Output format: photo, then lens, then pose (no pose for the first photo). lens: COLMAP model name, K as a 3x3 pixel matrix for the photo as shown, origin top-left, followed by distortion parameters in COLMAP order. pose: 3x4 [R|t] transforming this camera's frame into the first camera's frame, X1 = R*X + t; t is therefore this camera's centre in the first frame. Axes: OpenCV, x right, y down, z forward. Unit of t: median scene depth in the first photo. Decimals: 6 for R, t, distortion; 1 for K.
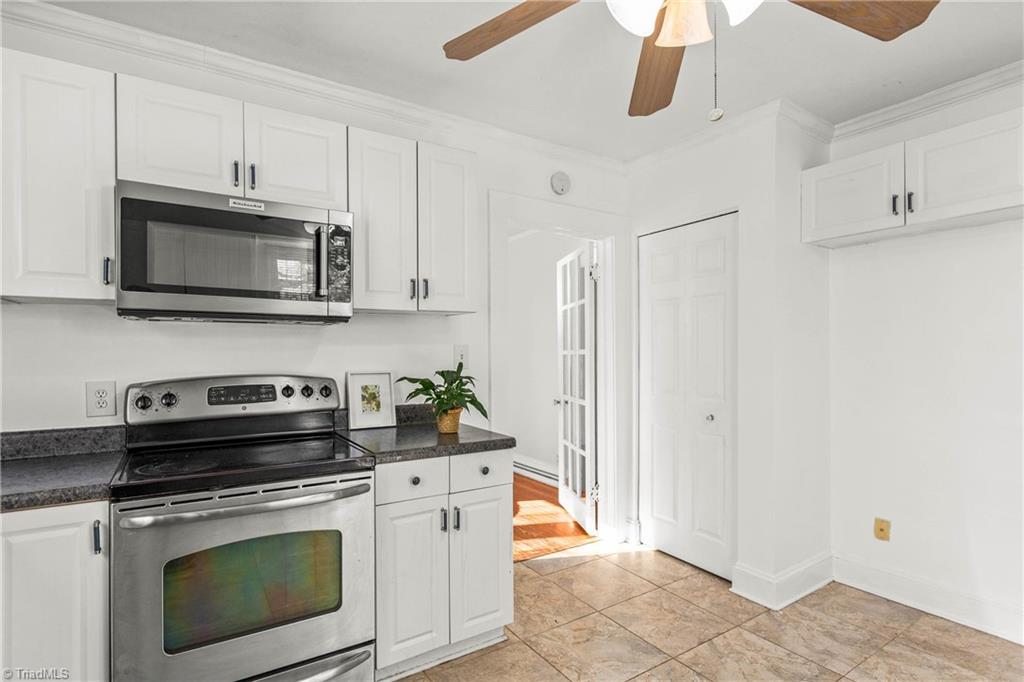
lens RADIAL K [[509.9, 0, 514.0], [0, 509.9, 347.8], [0, 0, 1]] dist [-0.011332, -0.000446]
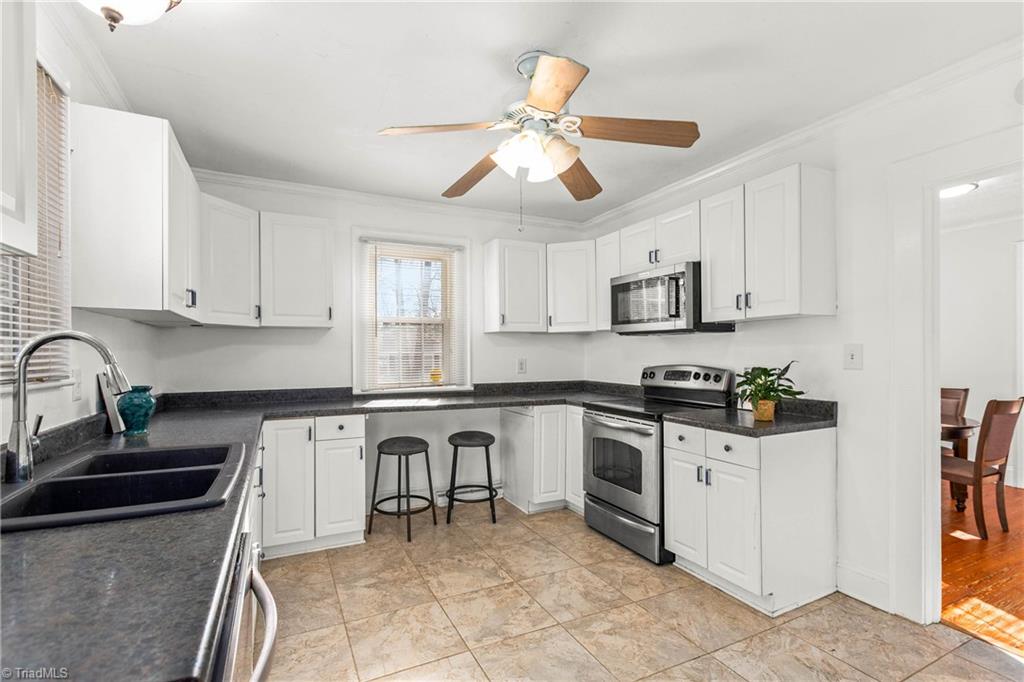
lens RADIAL K [[471.7, 0, 511.7], [0, 471.7, 353.4], [0, 0, 1]] dist [0.002323, 0.000691]
pose [[-0.118154, 0.003613, -0.992989, 1.082251], [0.005590, 0.999980, 0.002973, 0.006593], [0.992980, -0.005199, -0.118171, 0.591100]]
